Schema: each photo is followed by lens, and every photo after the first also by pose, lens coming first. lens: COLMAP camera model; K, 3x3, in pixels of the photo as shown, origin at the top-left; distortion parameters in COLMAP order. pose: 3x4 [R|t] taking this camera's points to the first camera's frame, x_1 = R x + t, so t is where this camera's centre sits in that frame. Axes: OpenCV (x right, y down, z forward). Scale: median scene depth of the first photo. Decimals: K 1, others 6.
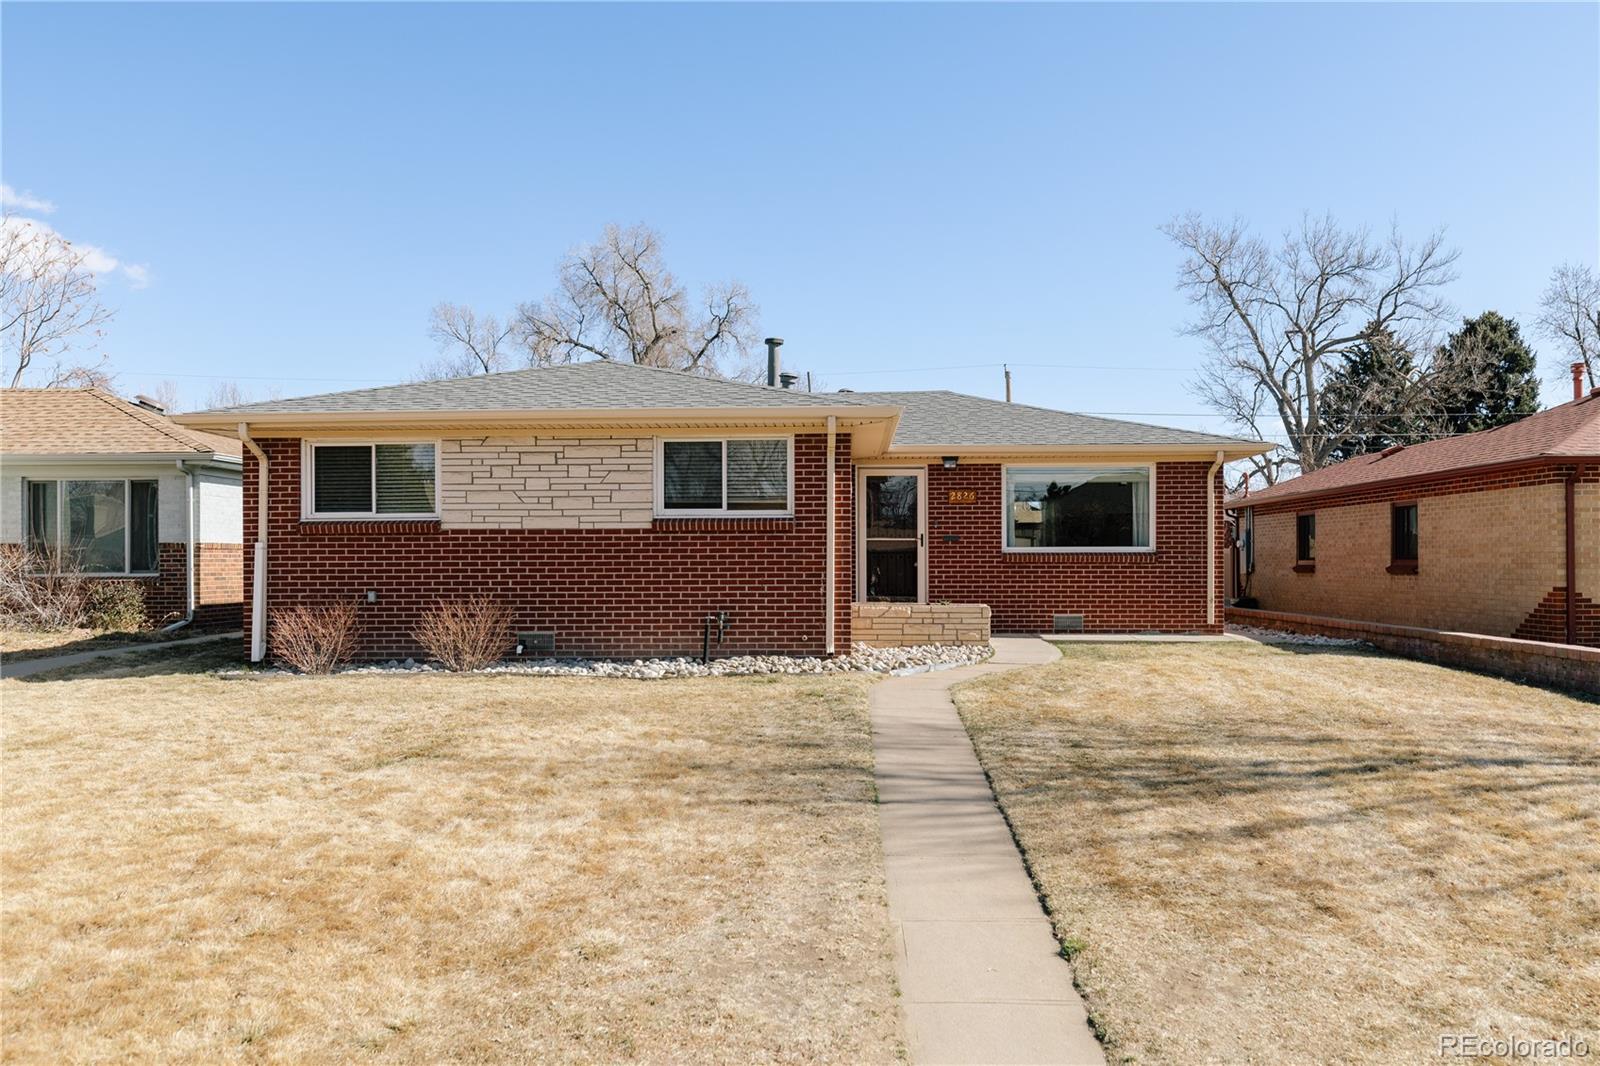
lens RADIAL K [[1234.6, 0, 800.1], [0, 1234.6, 542.1], [0, 0, 1]] dist [-0.015020, -0.006298]
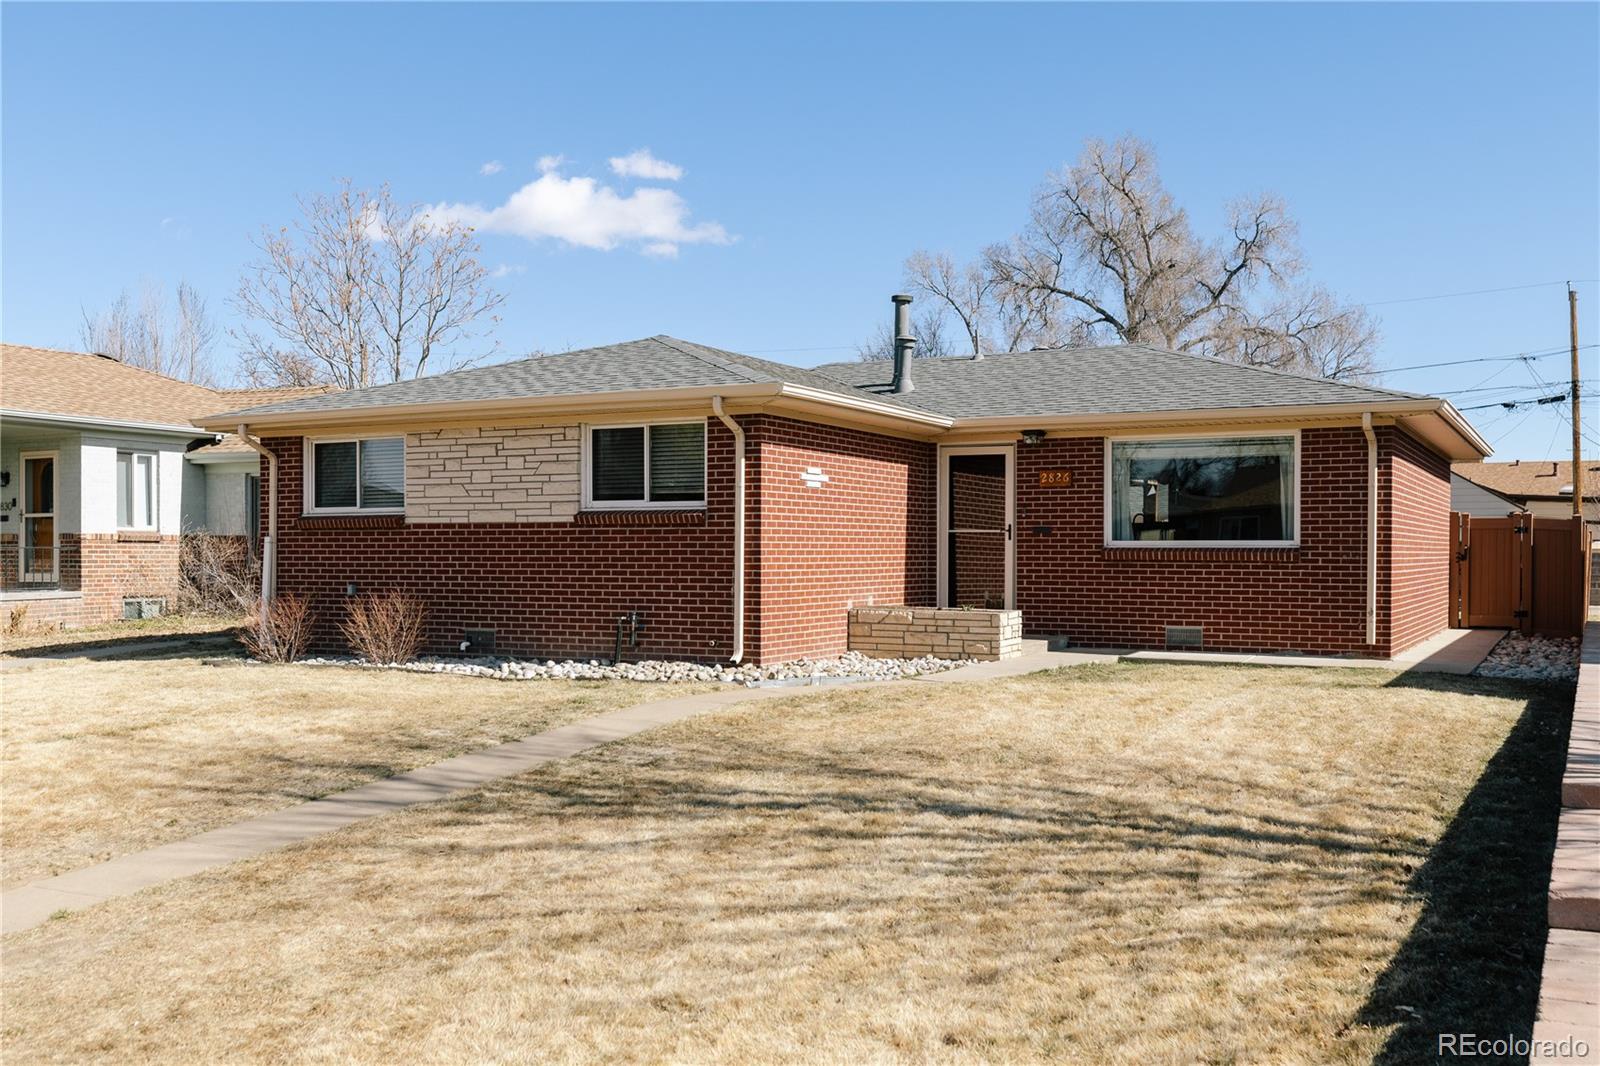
lens RADIAL K [[1520.3, 0, 801.8], [0, 1520.3, 536.7], [0, 0, 1]] dist [-0.005227, 0.000000]
pose [[0.898598, 0.000199, -0.438772, 0.537968], [0.002824, 0.999977, 0.006237, -0.006534], [0.438763, -0.006844, 0.898577, 0.033756]]
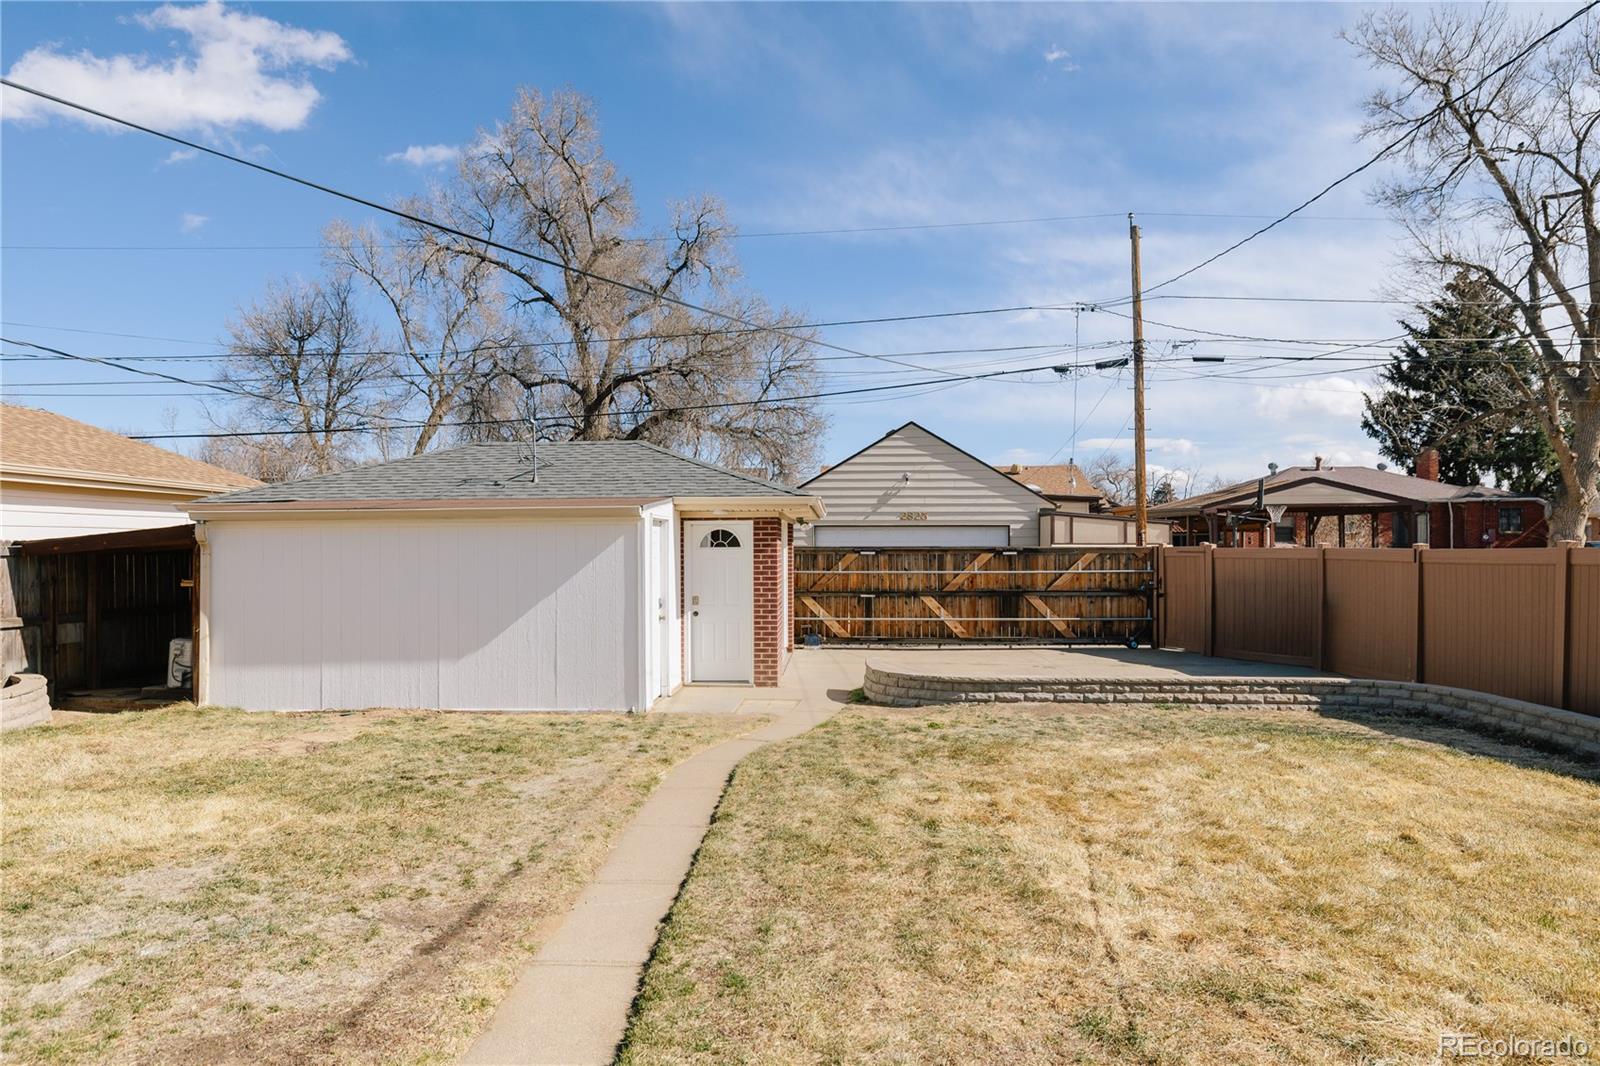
lens RADIAL K [[955.0, 0, 809.9], [0, 955.0, 545.7], [0, 0, 1]] dist [0.016380, -0.000891]
pose [[0.999987, 0.003935, -0.003132, 0.079191], [-0.003869, 0.999778, 0.020735, -0.003509], [0.003213, -0.020723, 0.999780, 1.972434]]
